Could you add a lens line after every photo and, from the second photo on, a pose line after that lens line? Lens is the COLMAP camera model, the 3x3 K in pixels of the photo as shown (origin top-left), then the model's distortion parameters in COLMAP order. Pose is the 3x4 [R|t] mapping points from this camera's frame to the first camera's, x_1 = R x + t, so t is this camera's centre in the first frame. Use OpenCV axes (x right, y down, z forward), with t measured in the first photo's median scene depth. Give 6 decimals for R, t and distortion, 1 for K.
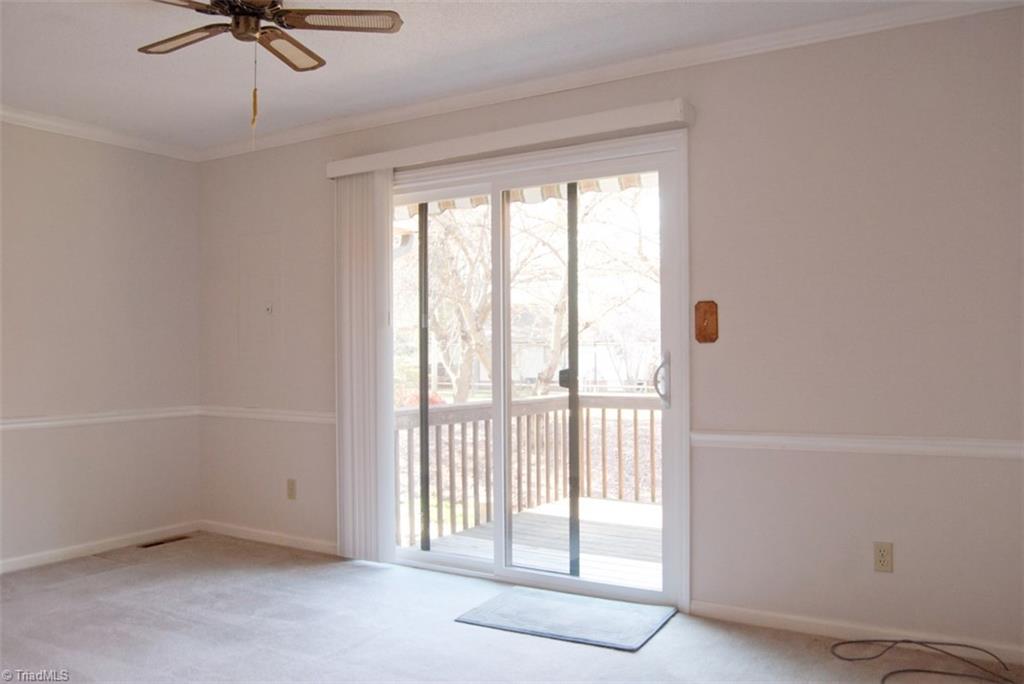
lens RADIAL K [[832.2, 0, 505.9], [0, 832.2, 338.9], [0, 0, 1]] dist [-0.112490, 0.039601]
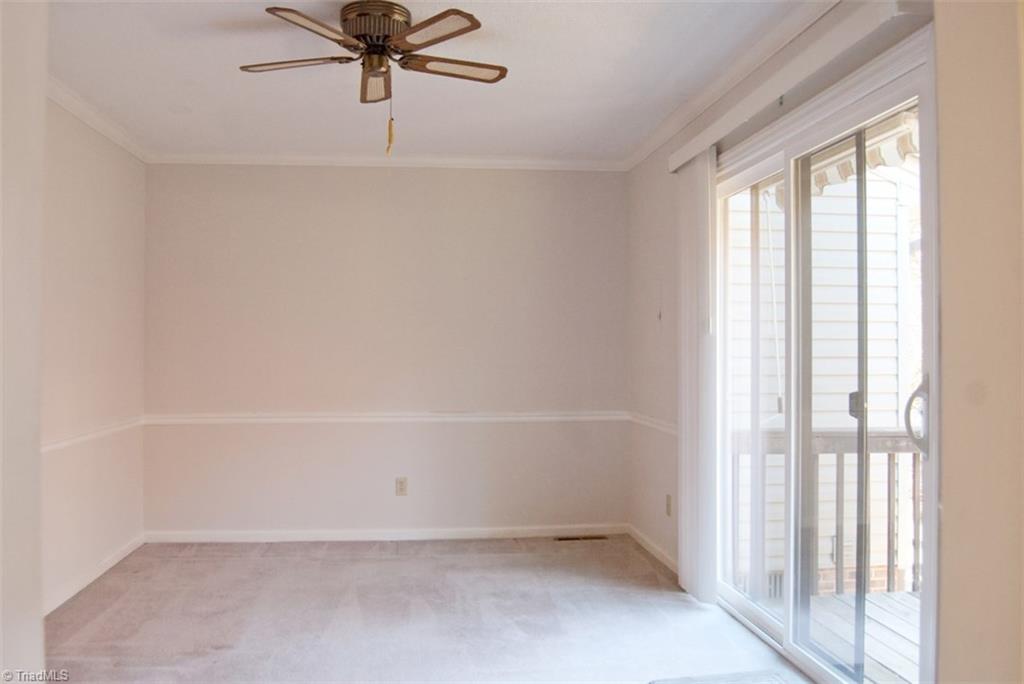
lens RADIAL K [[832.2, 0, 505.9], [0, 832.2, 338.9], [0, 0, 1]] dist [-0.112490, 0.039601]
pose [[0.608437, -0.003444, -0.793594, 0.450939], [0.005031, 0.999987, -0.000483, -0.011517], [0.793586, -0.003699, 0.608447, 0.325601]]
